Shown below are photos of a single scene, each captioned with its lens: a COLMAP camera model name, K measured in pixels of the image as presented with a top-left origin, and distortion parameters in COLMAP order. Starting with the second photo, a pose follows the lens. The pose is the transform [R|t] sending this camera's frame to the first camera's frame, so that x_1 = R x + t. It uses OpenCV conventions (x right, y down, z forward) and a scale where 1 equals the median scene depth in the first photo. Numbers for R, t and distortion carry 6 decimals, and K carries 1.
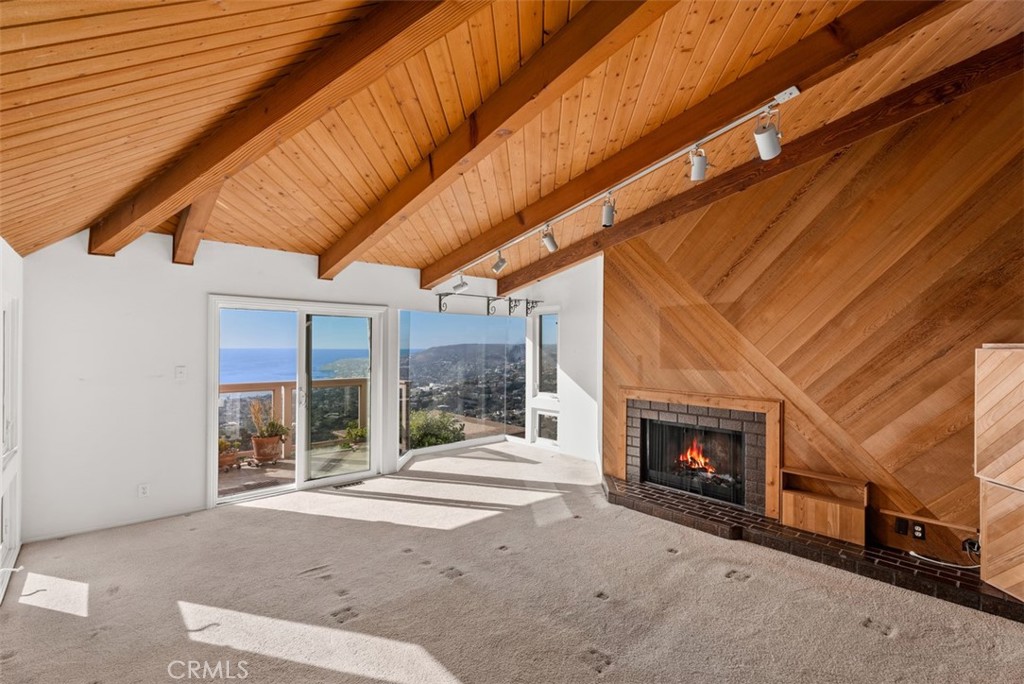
lens RADIAL K [[455.8, 0, 512.3], [0, 455.8, 350.1], [0, 0, 1]] dist [-0.002841, -0.000386]
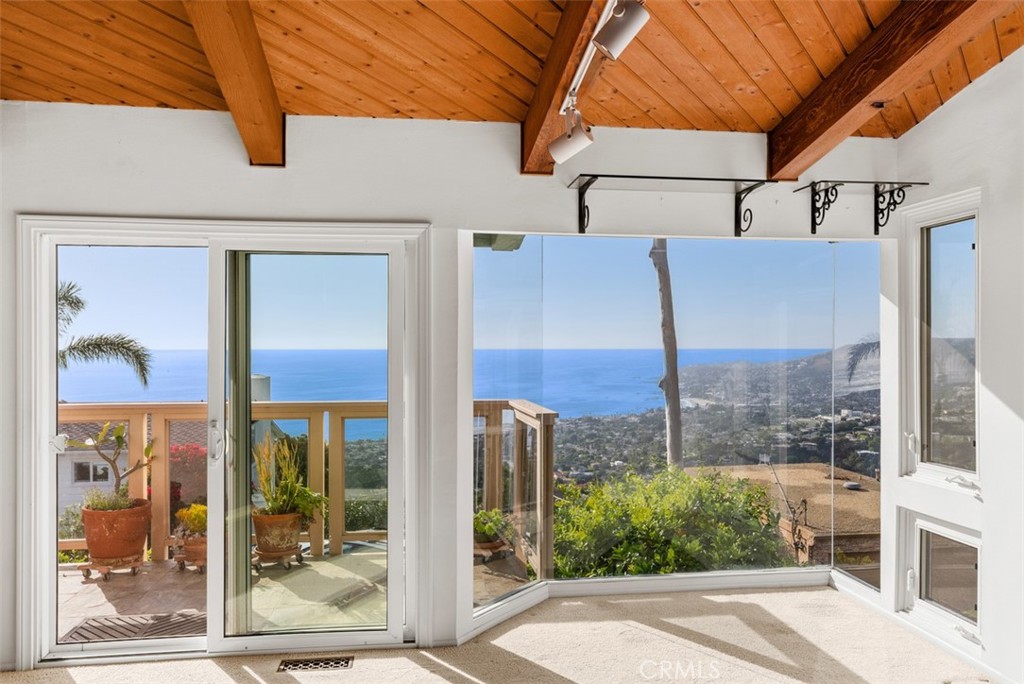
lens RADIAL K [[760.7, 0, 507.9], [0, 760.7, 346.7], [0, 0, 1]] dist [0.000470, 0.000539]
pose [[0.829905, -0.003808, -0.557892, 0.124070], [0.001264, 0.999987, -0.004945, 0.011795], [0.557903, 0.003398, 0.829899, 0.396815]]
